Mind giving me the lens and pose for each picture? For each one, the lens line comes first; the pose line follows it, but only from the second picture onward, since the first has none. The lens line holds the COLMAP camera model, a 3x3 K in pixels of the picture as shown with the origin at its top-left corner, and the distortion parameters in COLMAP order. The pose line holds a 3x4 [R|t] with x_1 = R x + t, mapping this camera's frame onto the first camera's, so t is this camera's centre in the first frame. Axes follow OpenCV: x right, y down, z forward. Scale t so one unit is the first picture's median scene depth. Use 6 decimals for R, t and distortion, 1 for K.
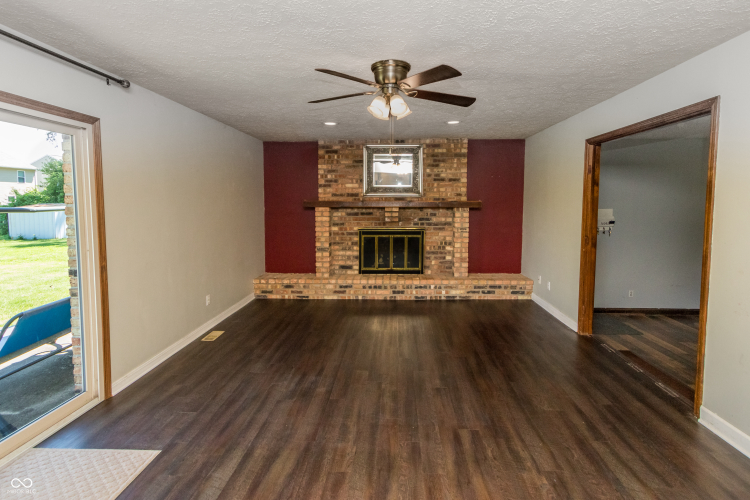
lens RADIAL K [[350.2, 0, 343.0], [0, 350.2, 220.9], [0, 0, 1]] dist [0.001702, 0.000394]
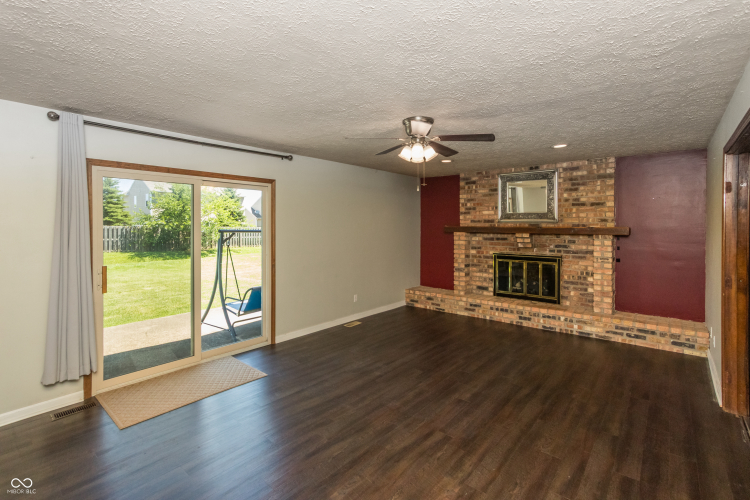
lens RADIAL K [[314.7, 0, 372.3], [0, 314.7, 224.4], [0, 0, 1]] dist [-0.001578, 0.012963]
pose [[0.818555, -0.000557, -0.574428, 0.305989], [-0.033667, 0.998234, -0.048944, -0.005043], [0.573441, 0.059403, 0.817090, 0.003623]]
